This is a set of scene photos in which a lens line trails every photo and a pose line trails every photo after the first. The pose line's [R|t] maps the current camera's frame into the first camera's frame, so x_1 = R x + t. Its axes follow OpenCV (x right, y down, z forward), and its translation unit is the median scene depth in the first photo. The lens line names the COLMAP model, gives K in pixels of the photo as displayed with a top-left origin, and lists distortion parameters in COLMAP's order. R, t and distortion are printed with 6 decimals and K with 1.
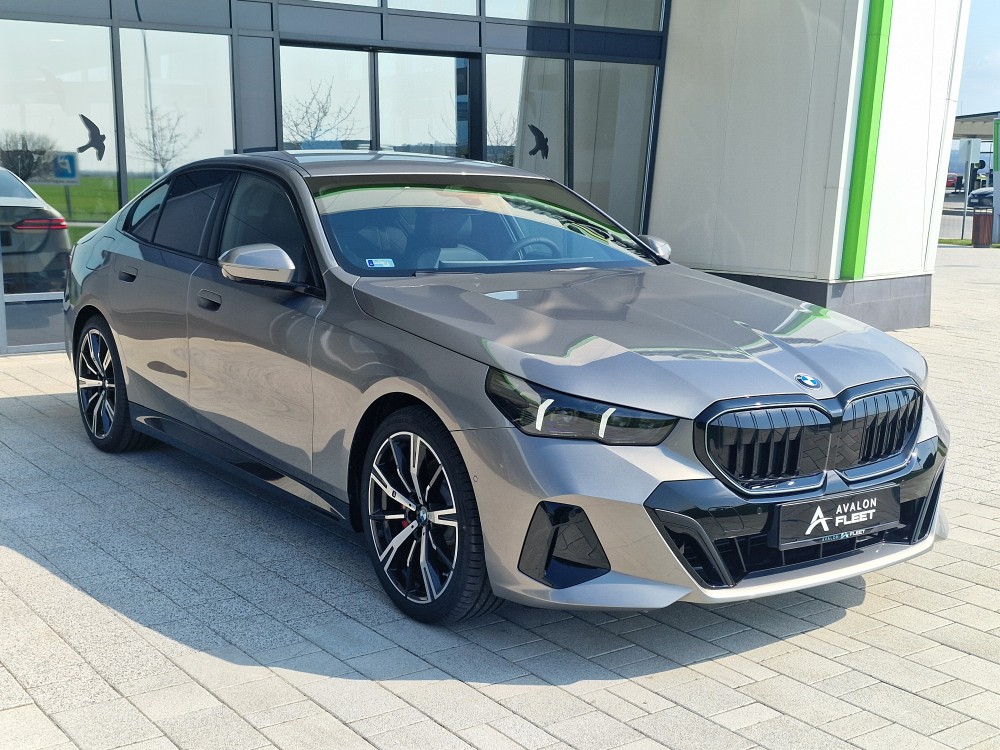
lens RADIAL K [[1313.7, 0, 500.0], [0, 1313.7, 375.0], [0, 0, 1]] dist [0.048484, 0.019468]
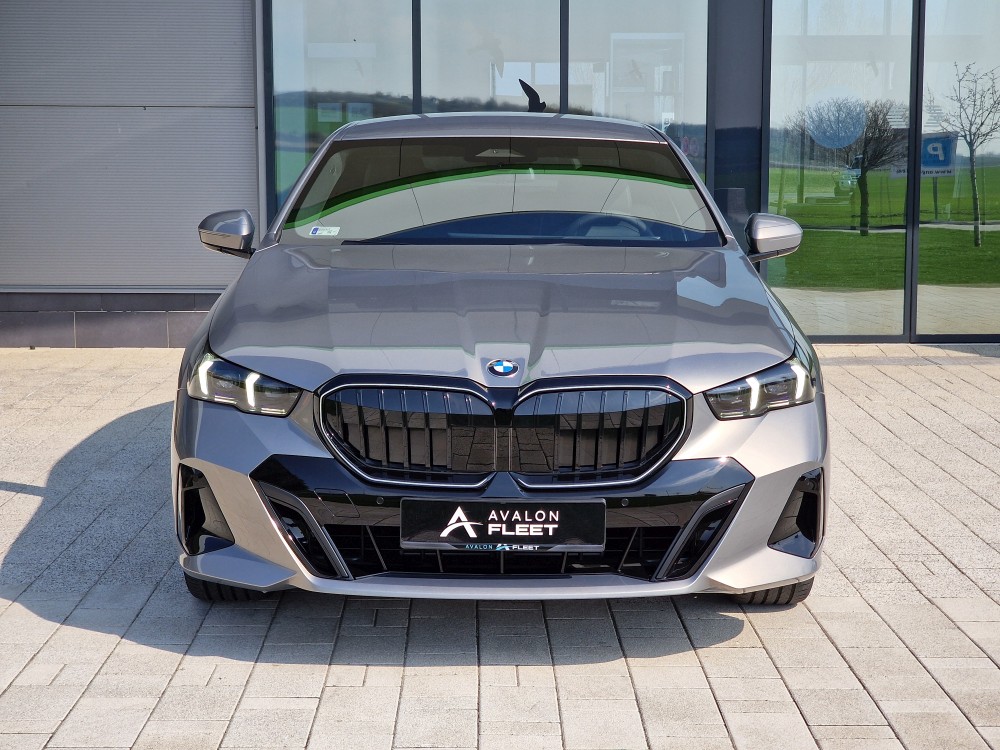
lens RADIAL K [[1916.6, 0, 500.0], [0, 1916.6, 375.0], [0, 0, 1]] dist [-0.186322, 0.117912]
pose [[0.822267, 0.065486, -0.565322, 0.957265], [-0.088292, 0.996009, -0.013045, 0.026567], [0.562212, 0.060640, 0.824767, -0.032288]]
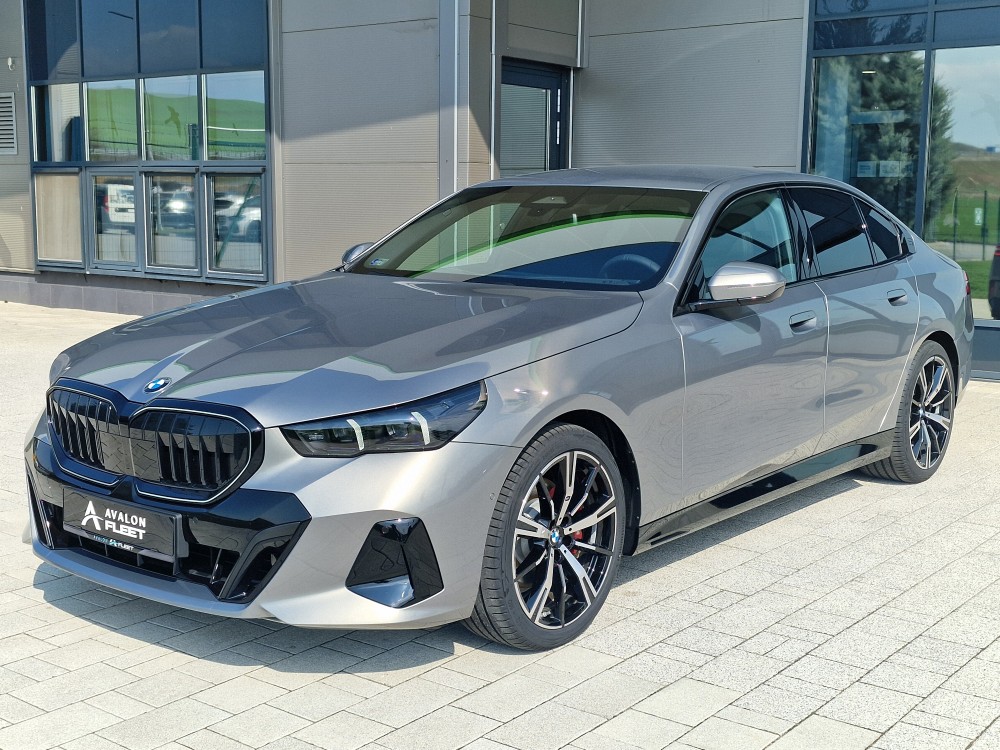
lens RADIAL K [[1313.7, 0, 500.0], [0, 1313.7, 375.0], [0, 0, 1]] dist [0.048484, 0.019468]
pose [[0.293633, 0.129536, -0.947101, 1.245203], [-0.160614, 0.983376, 0.084701, -0.126508], [0.942328, 0.127246, 0.309557, 0.955022]]
